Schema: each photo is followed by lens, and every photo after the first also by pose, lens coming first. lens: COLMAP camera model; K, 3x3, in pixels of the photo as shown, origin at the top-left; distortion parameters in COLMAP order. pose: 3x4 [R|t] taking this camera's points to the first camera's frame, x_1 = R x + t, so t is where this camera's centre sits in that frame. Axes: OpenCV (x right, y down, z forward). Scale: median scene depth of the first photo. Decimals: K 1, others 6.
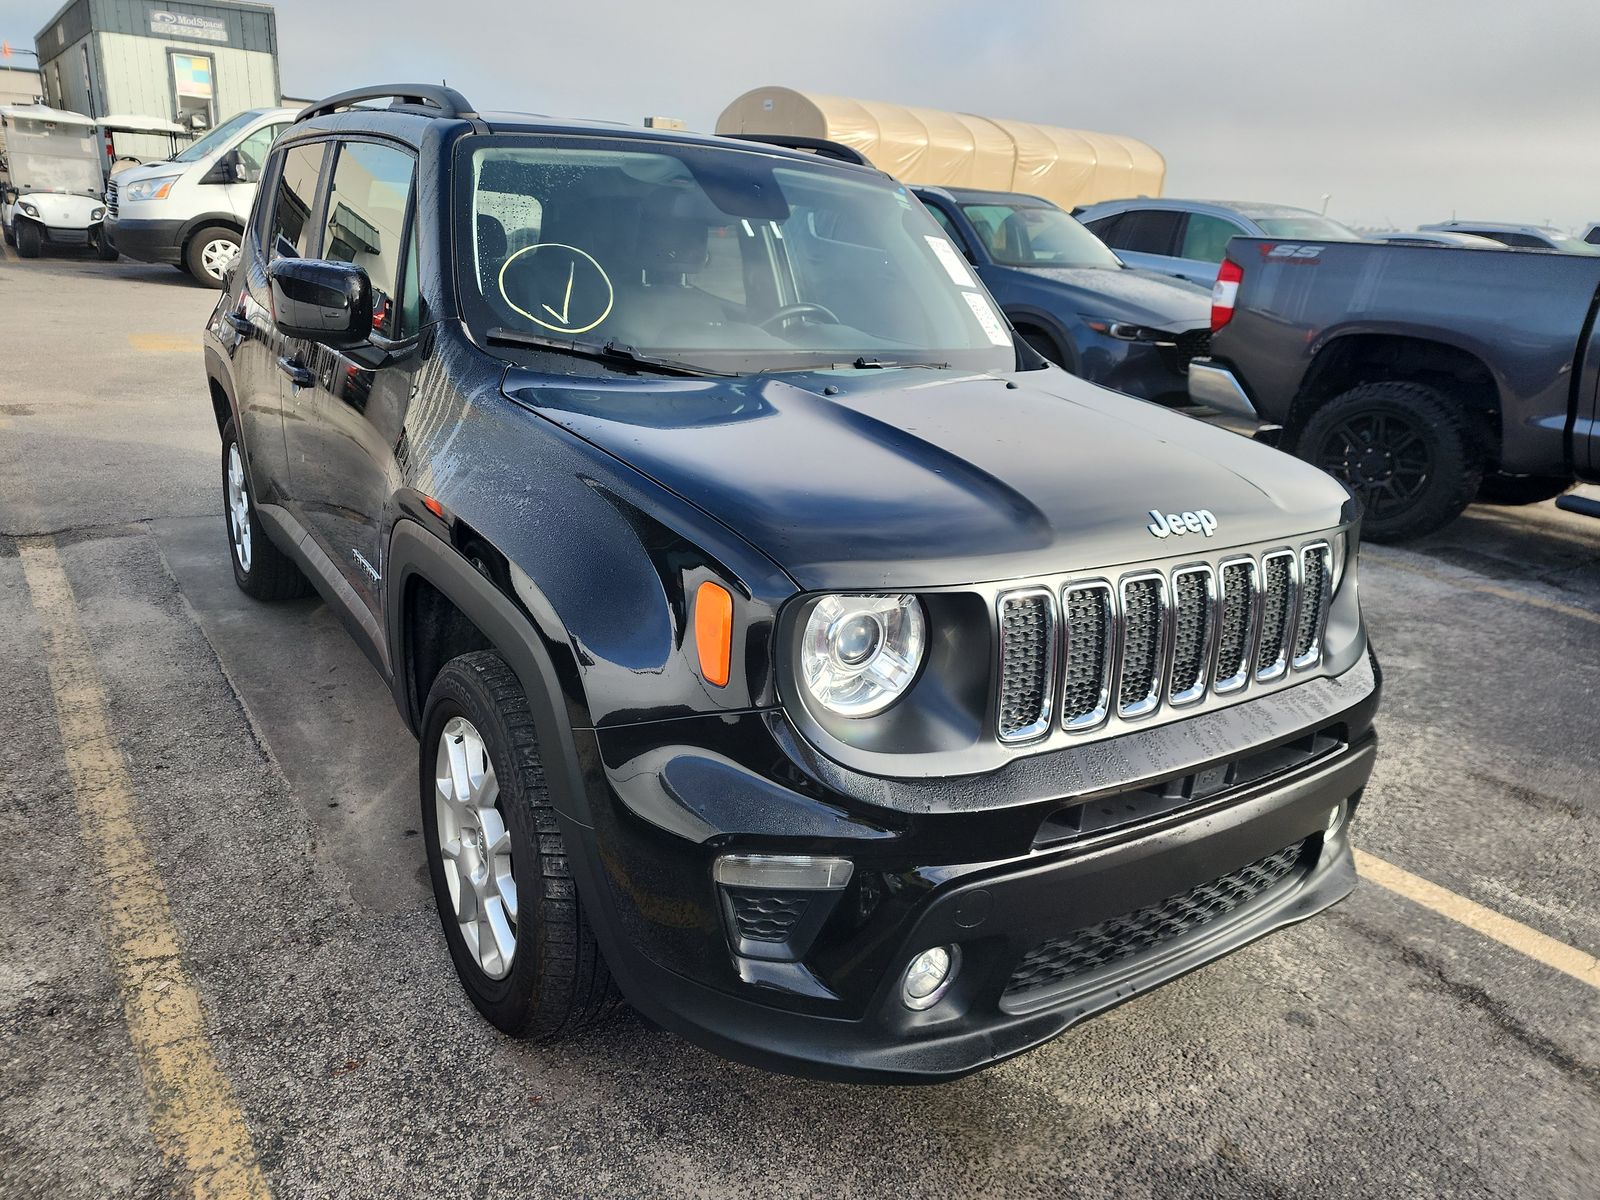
lens RADIAL K [[1174.2, 0, 800.7], [0, 1174.2, 607.7], [0, 0, 1]] dist [0.049403, -0.033959]
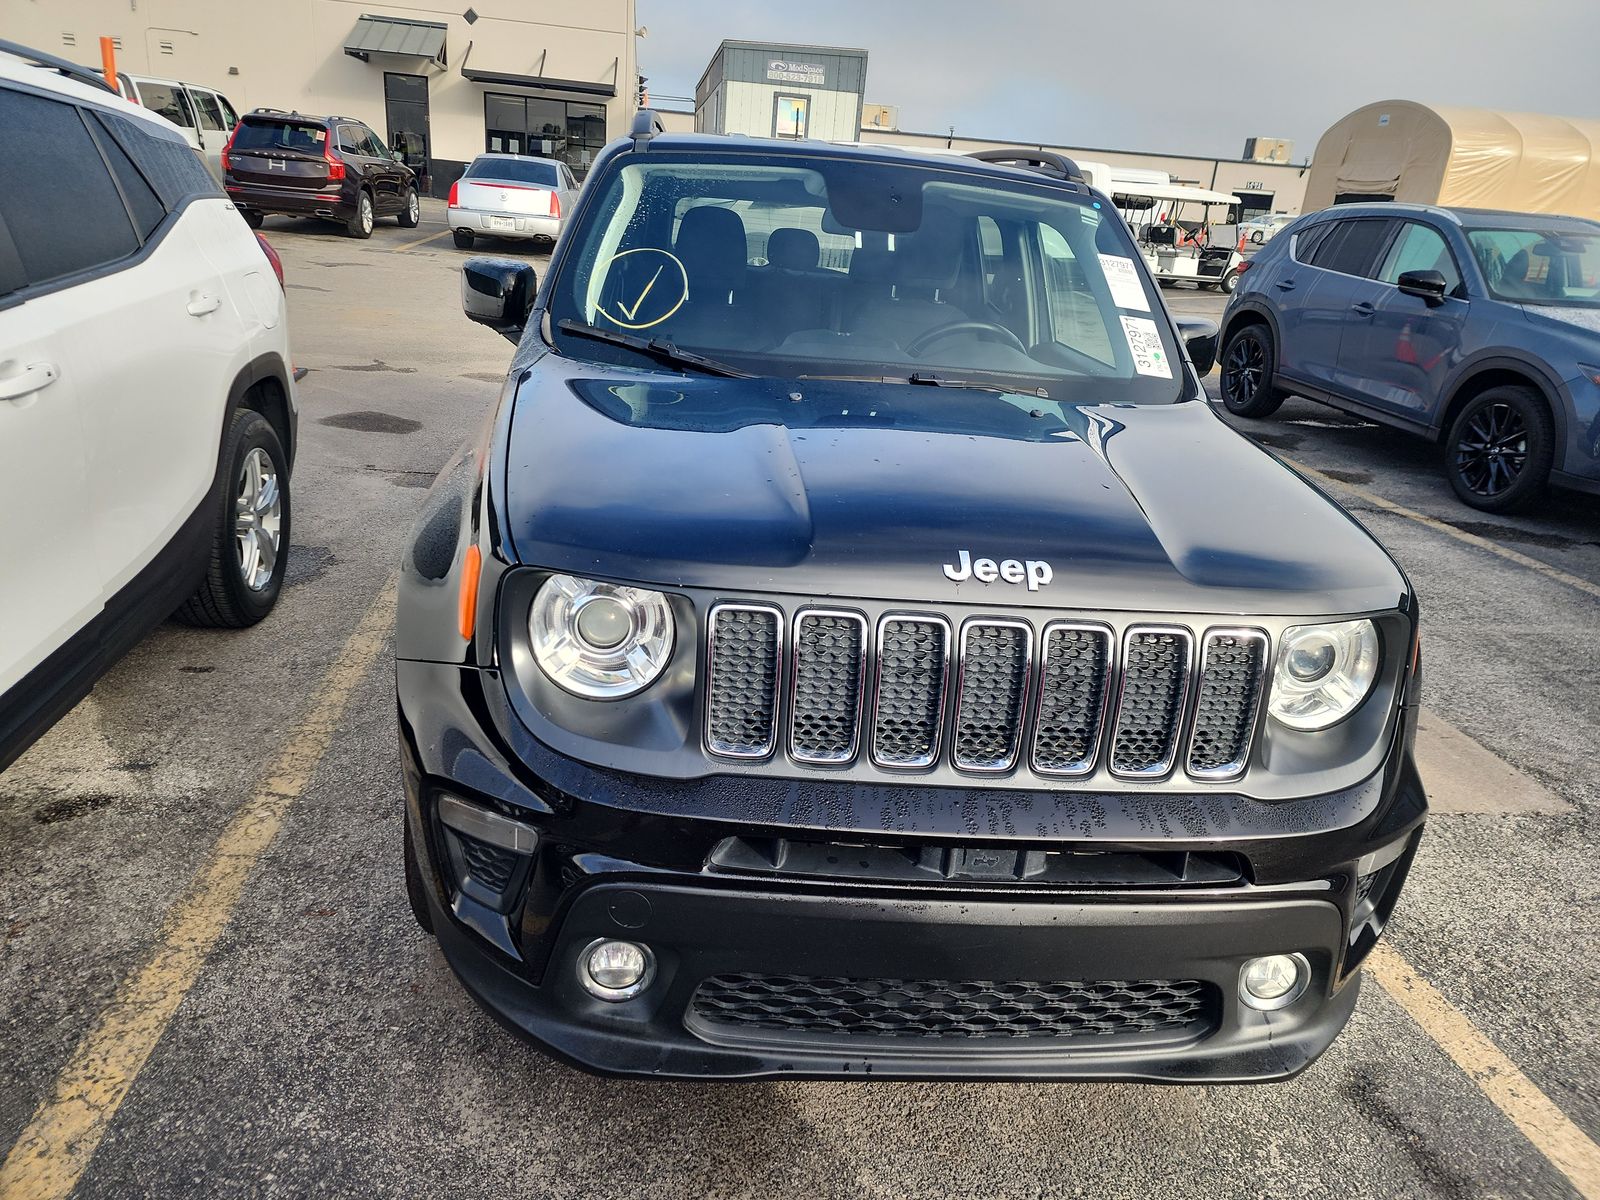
lens RADIAL K [[1174.2, 0, 791.5], [0, 1174.2, 587.0], [0, 0, 1]] dist [0.049403, -0.033959]
pose [[0.866039, 0.159922, -0.473711, 0.506825], [-0.176608, 0.984236, 0.009398, -0.033272], [0.467746, 0.075522, 0.880630, 0.124308]]
